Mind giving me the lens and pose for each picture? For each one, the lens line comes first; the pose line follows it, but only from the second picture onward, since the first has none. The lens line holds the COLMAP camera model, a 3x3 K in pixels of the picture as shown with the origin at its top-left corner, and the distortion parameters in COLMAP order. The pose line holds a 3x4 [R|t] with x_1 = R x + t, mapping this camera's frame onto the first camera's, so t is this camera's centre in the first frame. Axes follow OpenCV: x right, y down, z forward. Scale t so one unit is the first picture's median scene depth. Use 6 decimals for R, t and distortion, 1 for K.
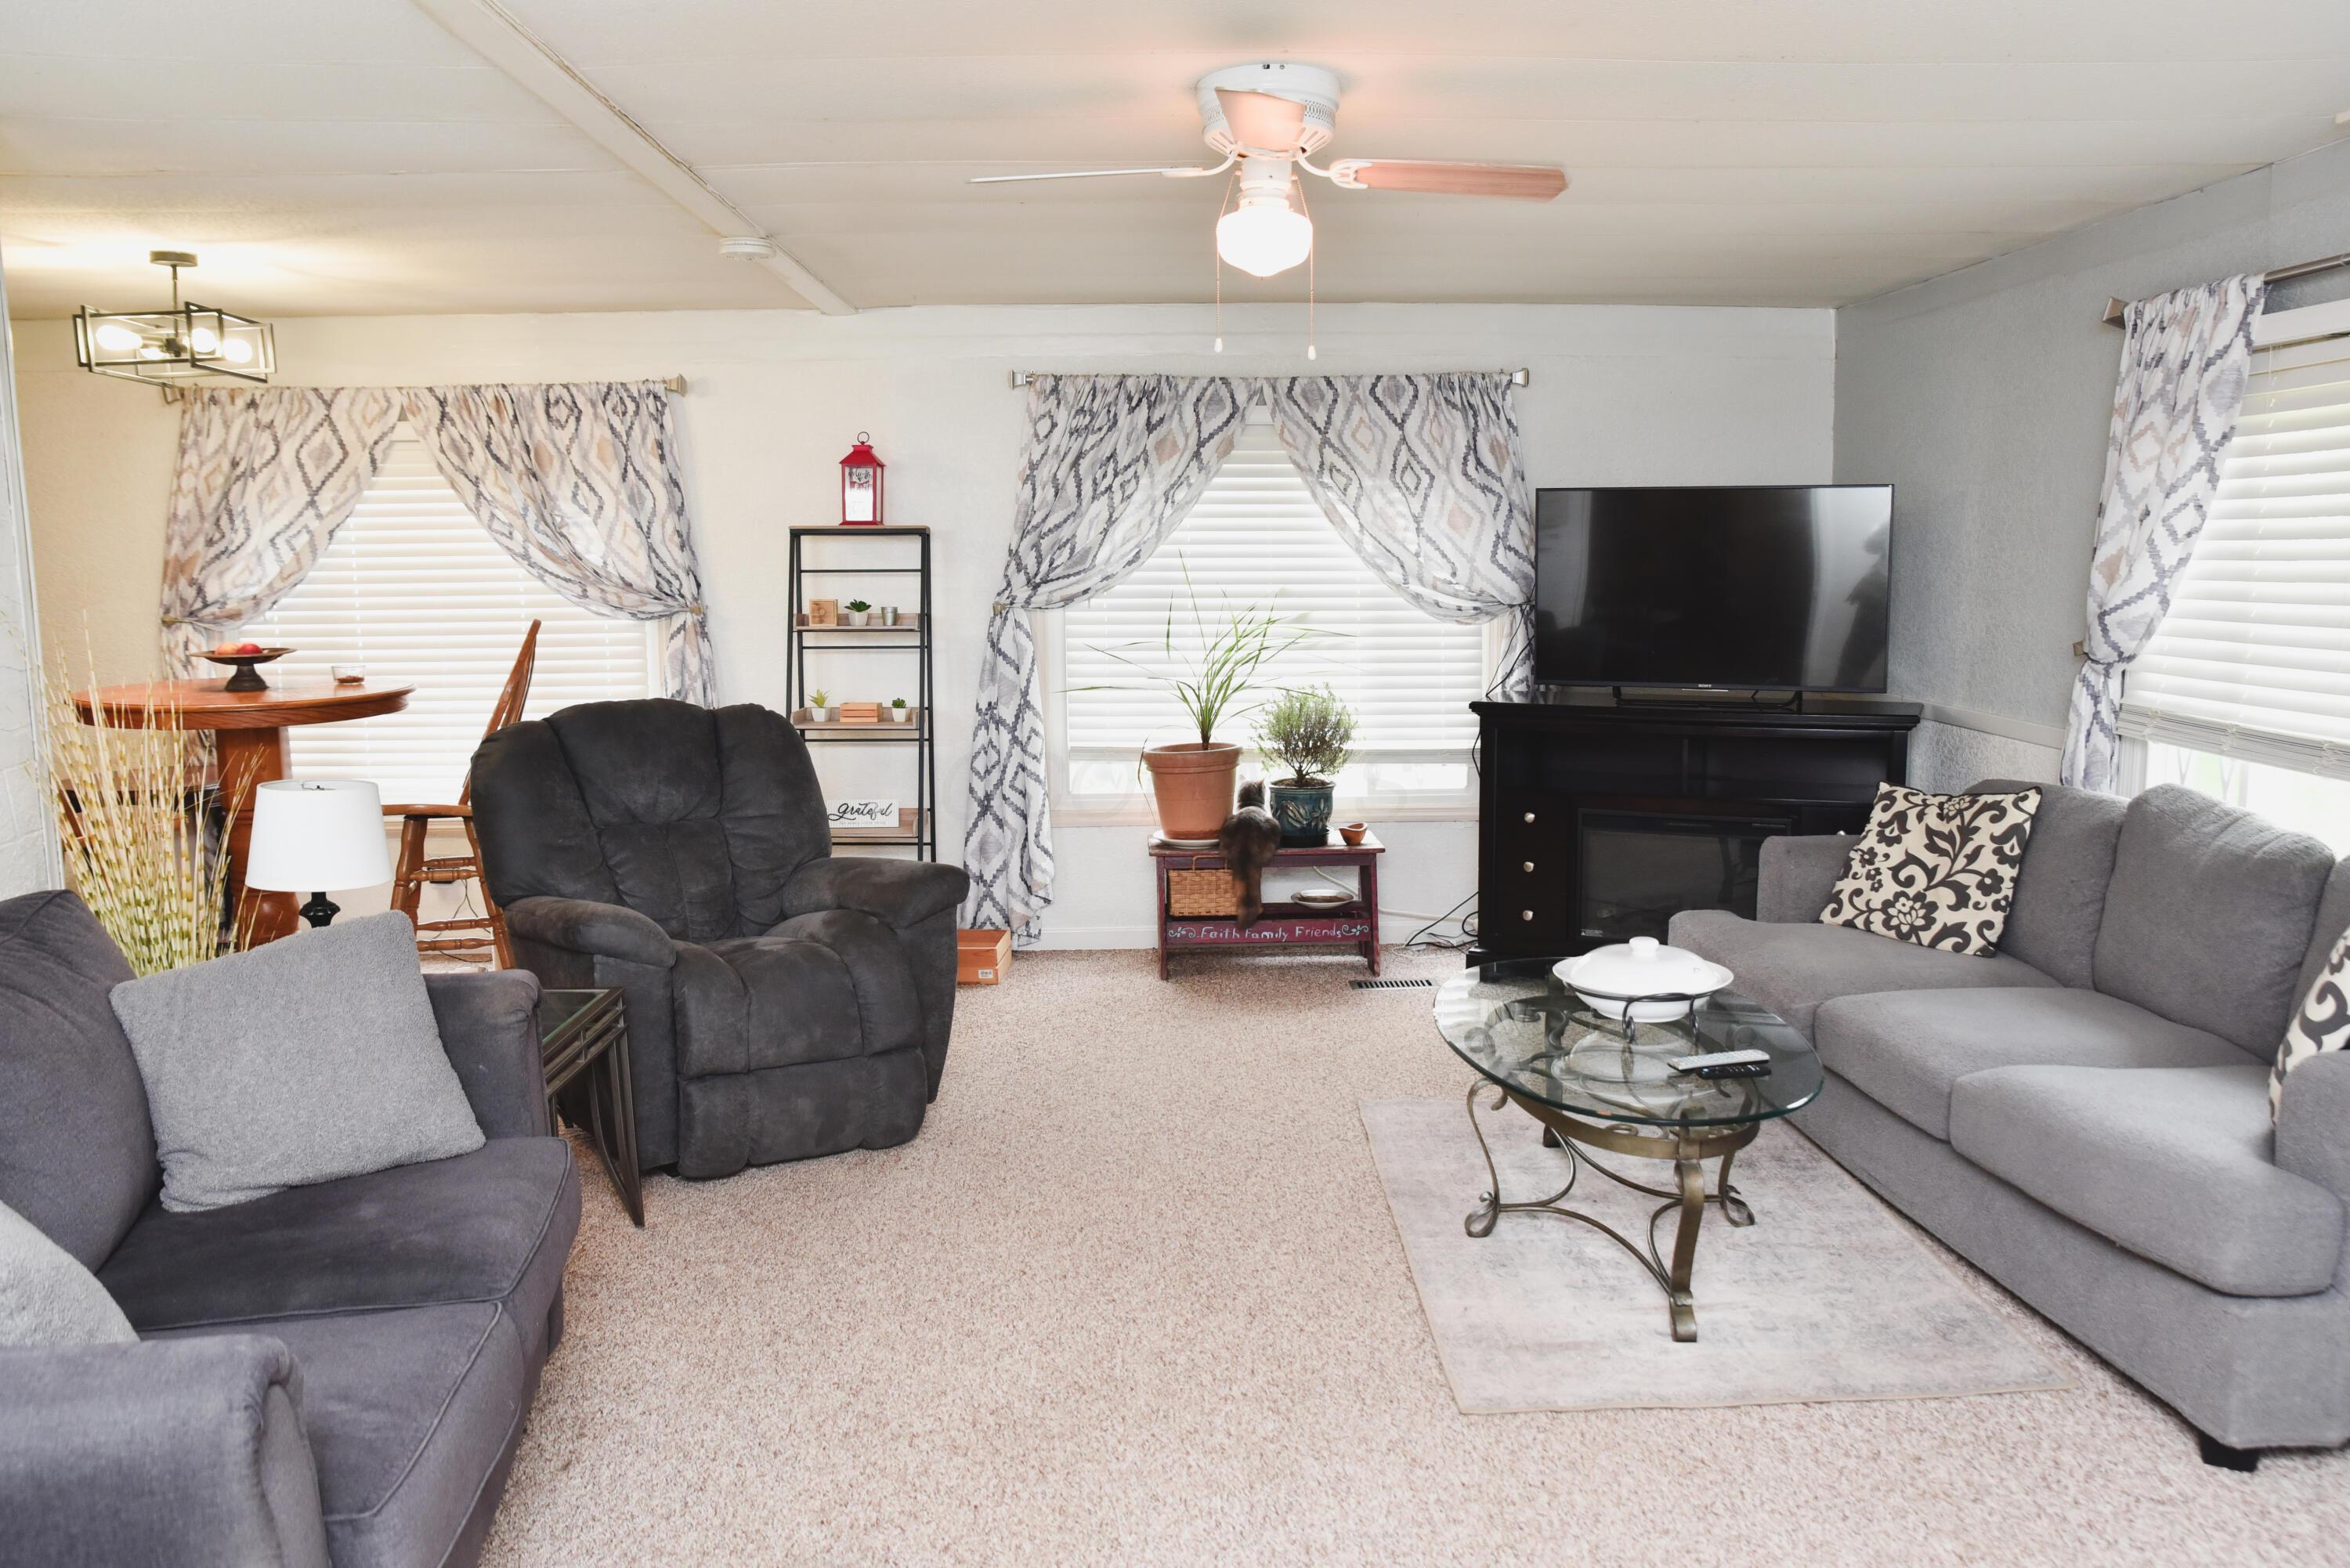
lens RADIAL K [[1620.0, 0, 1181.3], [0, 1620.0, 733.2], [0, 0, 1]] dist [-0.123121, 0.085339]
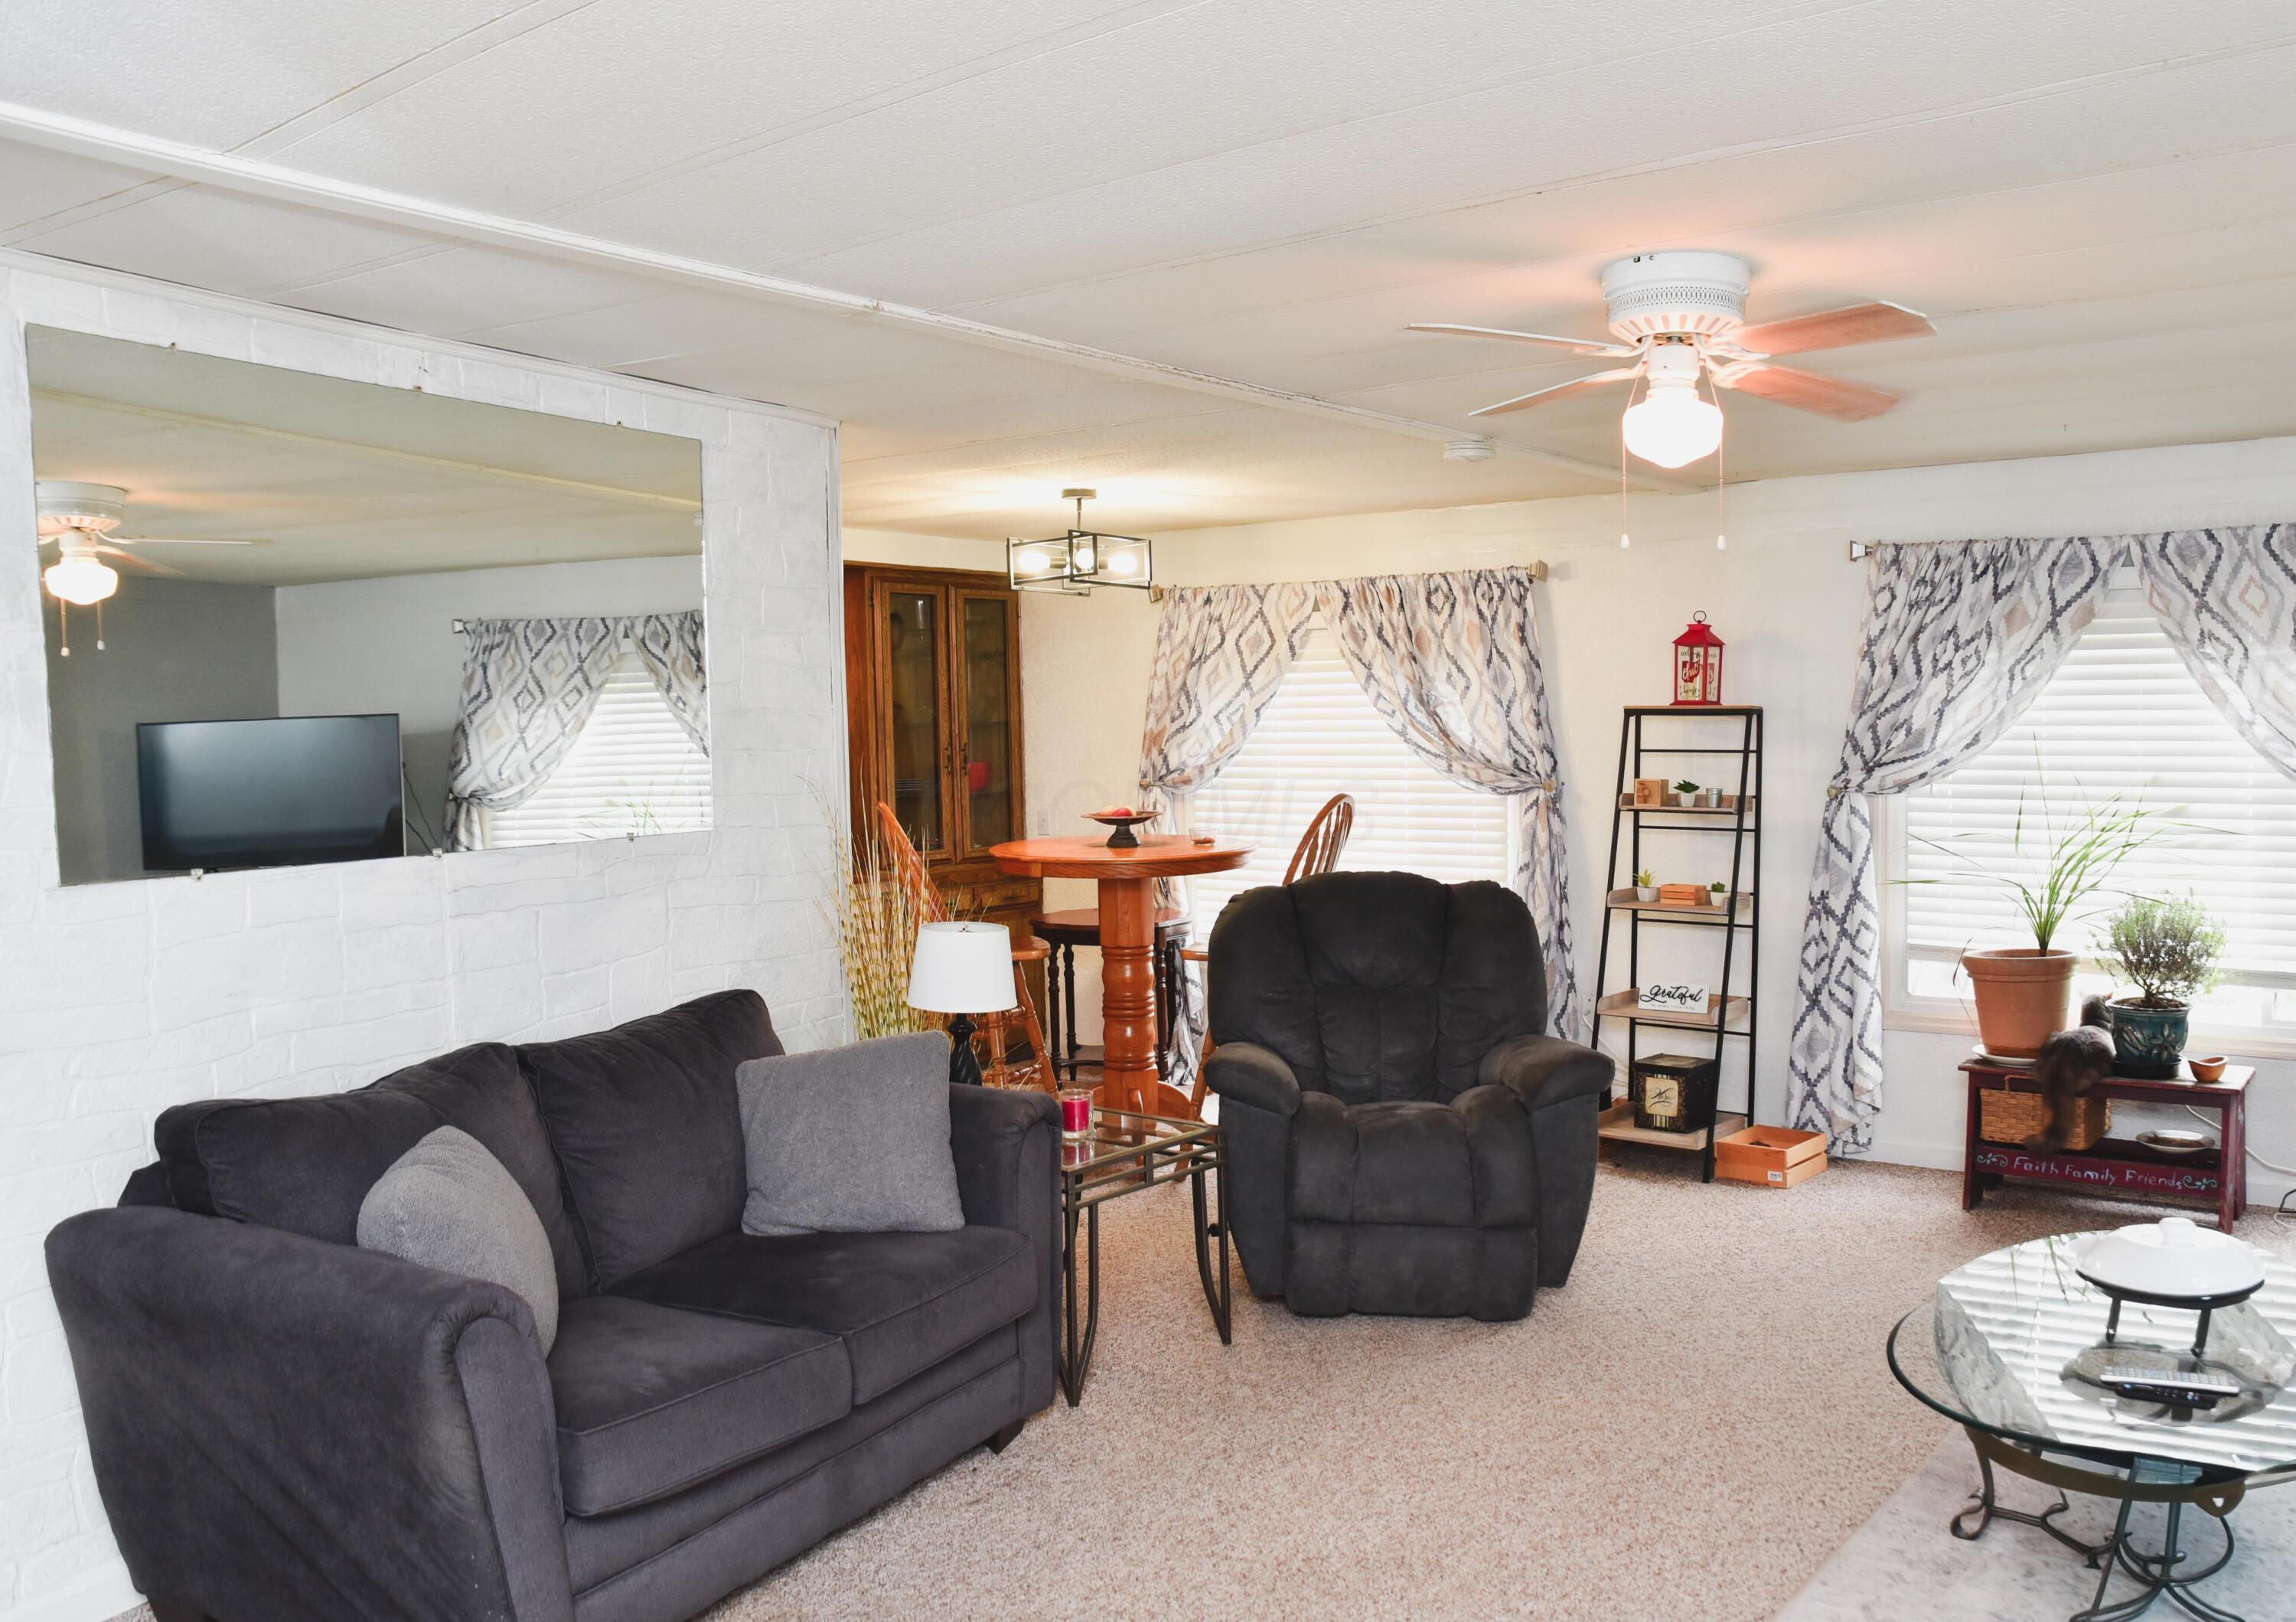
lens RADIAL K [[1617.2, 0, 1149.8], [0, 1617.2, 811.1], [0, 0, 1]] dist [-0.084870, 0.008220]
pose [[0.810499, 0.025634, -0.585178, 0.113802], [-0.059541, 0.997473, -0.038772, -0.006630], [0.582705, 0.066267, 0.809977, 0.013391]]
